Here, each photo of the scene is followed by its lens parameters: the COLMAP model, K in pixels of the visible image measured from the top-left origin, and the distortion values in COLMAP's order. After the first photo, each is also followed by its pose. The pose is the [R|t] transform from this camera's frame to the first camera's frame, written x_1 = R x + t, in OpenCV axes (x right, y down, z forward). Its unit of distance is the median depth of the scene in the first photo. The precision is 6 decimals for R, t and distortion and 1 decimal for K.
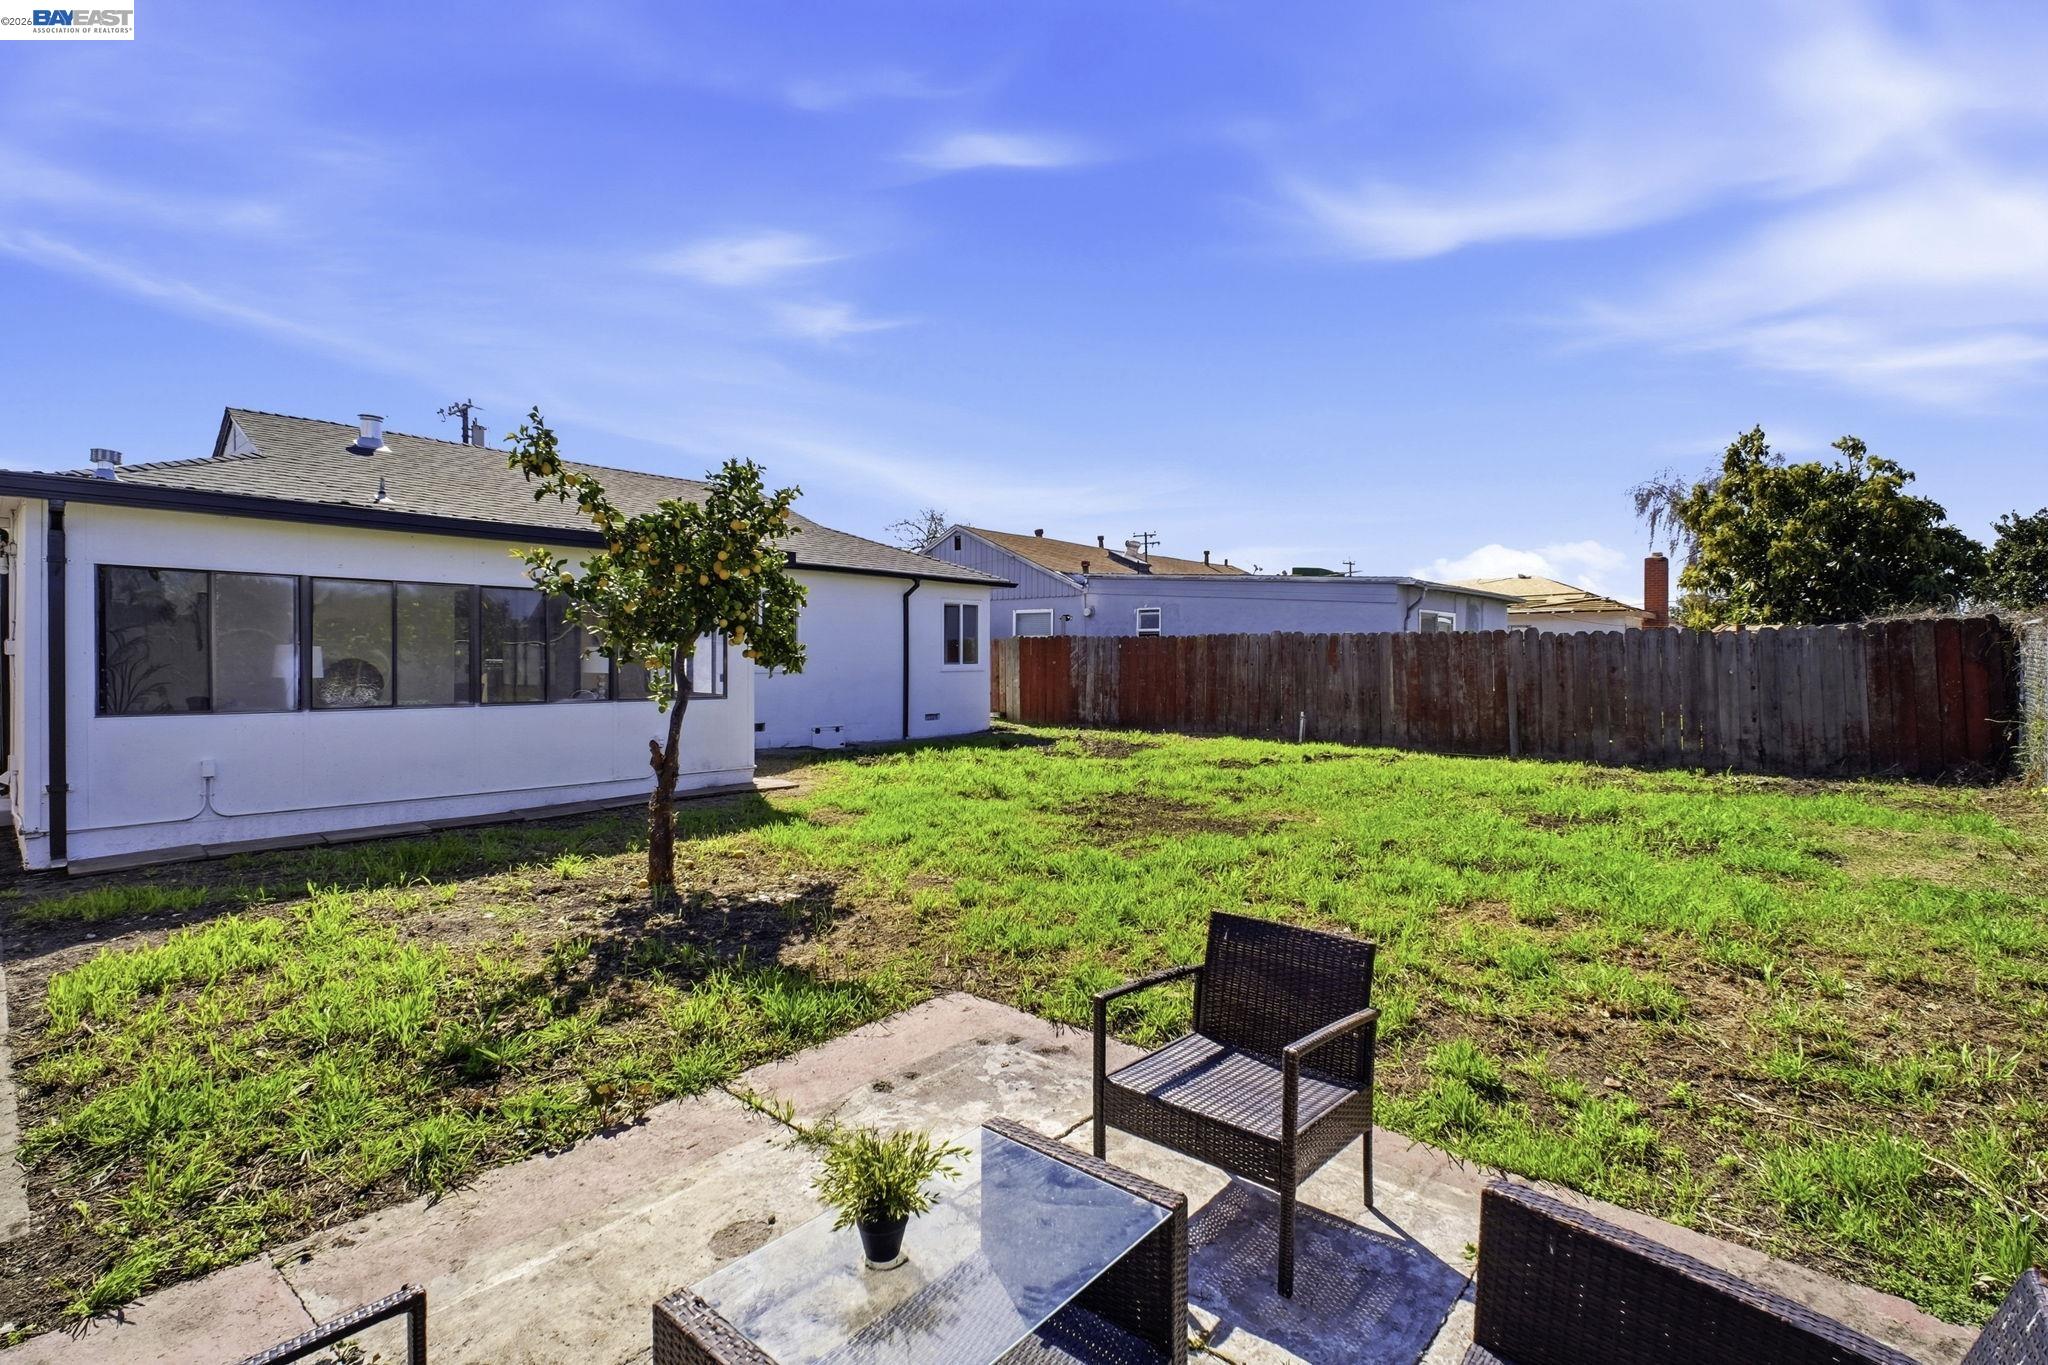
lens RADIAL K [[962.3, 0, 1036.8], [0, 962.3, 693.9], [0, 0, 1]] dist [0.003886, -0.000507]
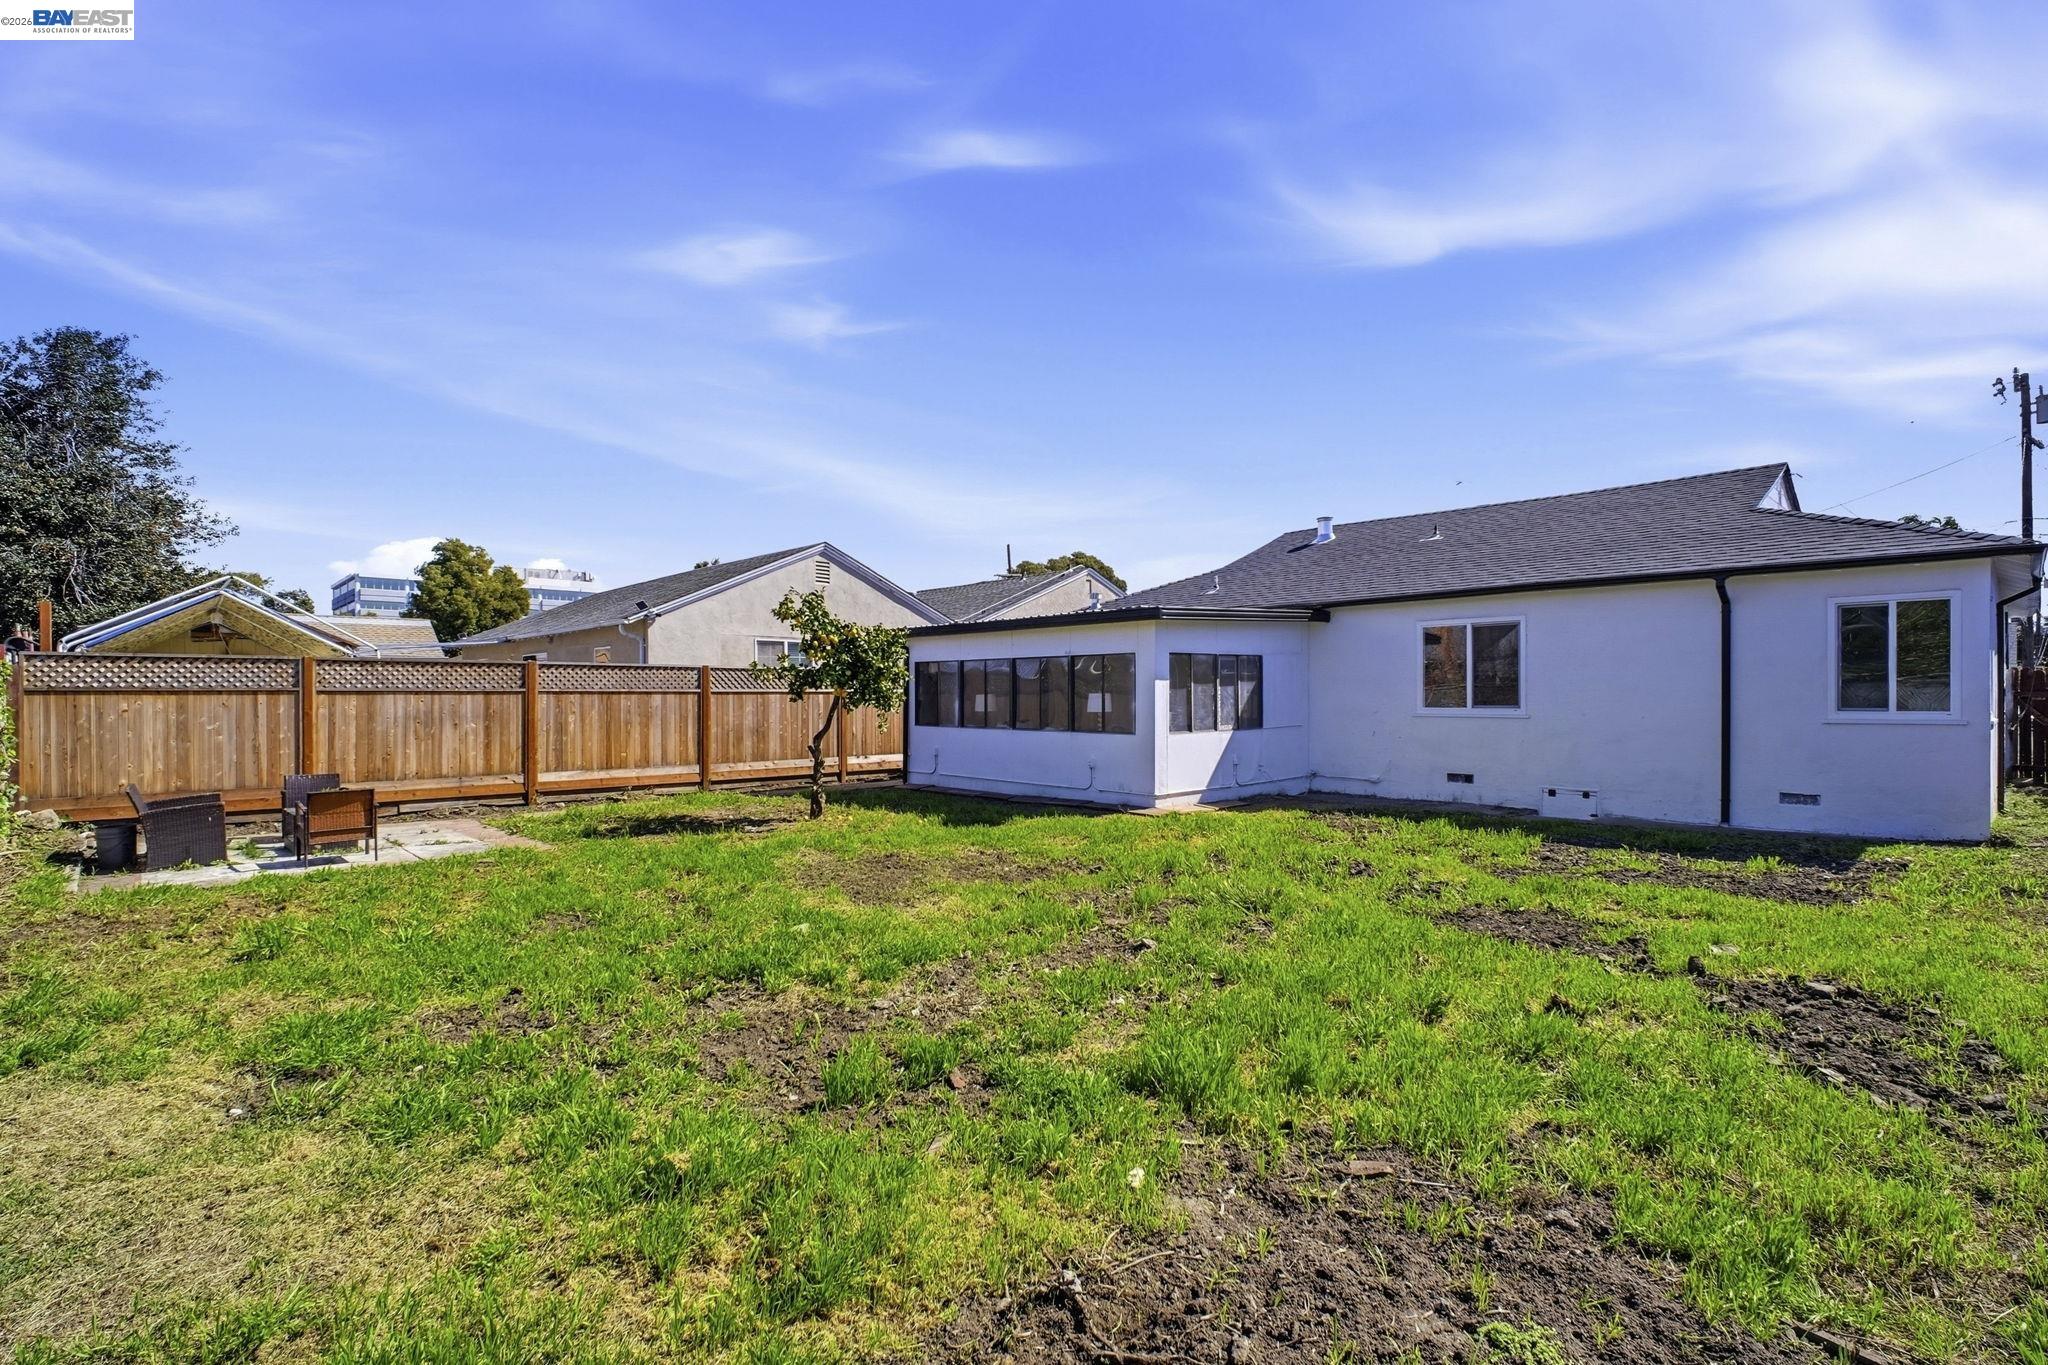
lens RADIAL K [[952.8, 0, 1046.2], [0, 952.8, 689.7], [0, 0, 1]] dist [-0.001102, -0.001328]
pose [[-0.093276, -0.007472, -0.995612, 0.543921], [-0.033530, 0.999428, -0.004359, -0.026428], [0.995076, 0.032976, -0.093473, 0.620856]]
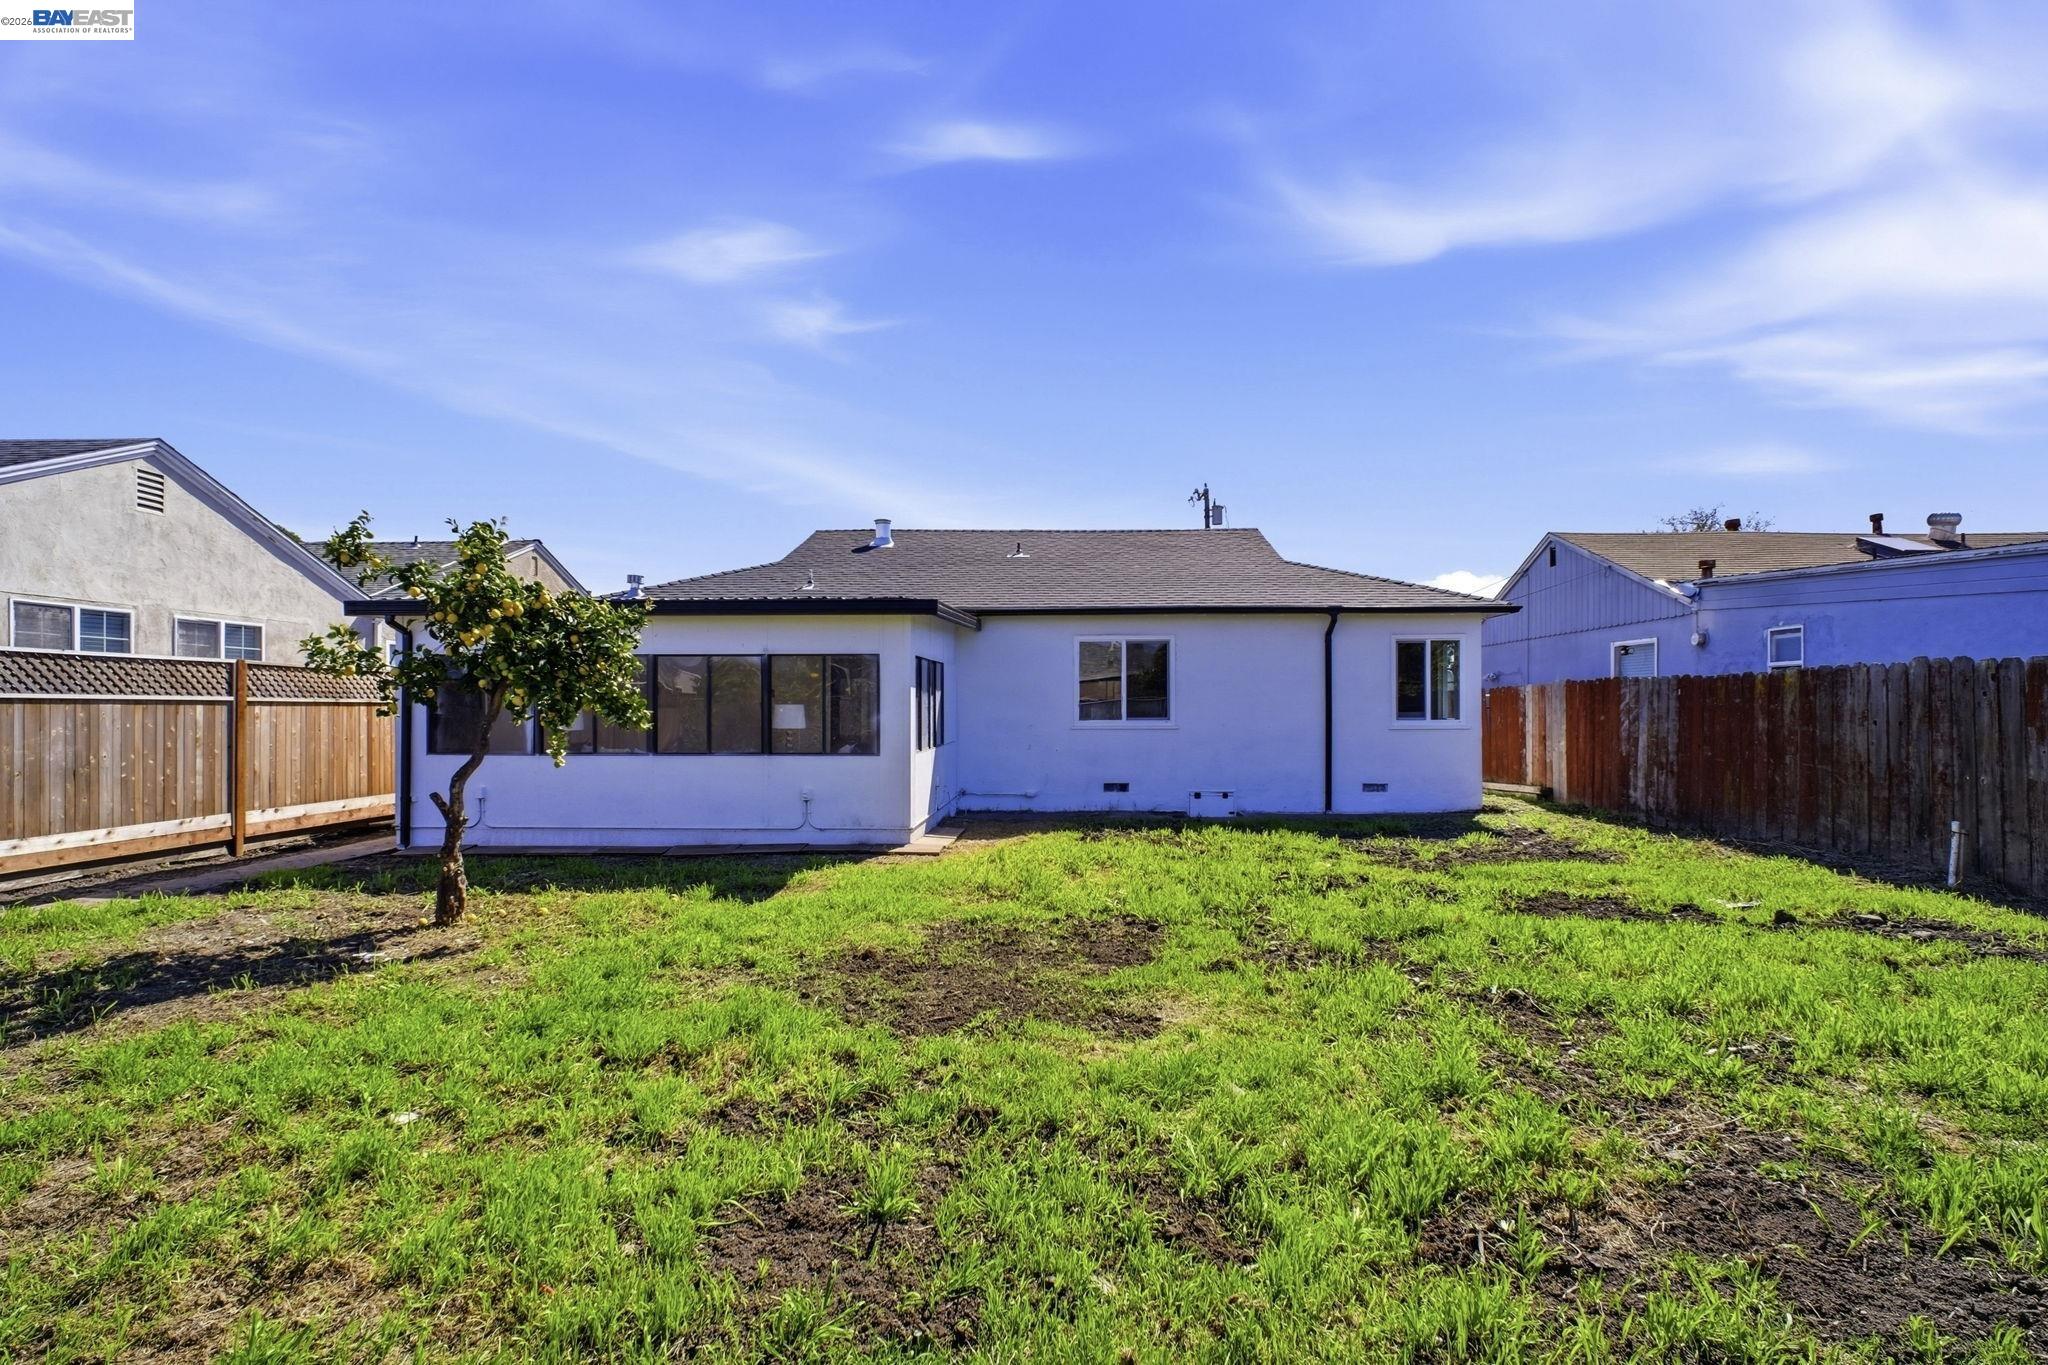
lens RADIAL K [[952.8, 0, 1046.2], [0, 952.8, 689.7], [0, 0, 1]] dist [-0.001102, -0.001328]
pose [[0.635566, -0.019507, -0.771800, 0.330225], [-0.025113, 0.998629, -0.045920, -0.013483], [0.771638, 0.048567, 0.634205, 0.322853]]
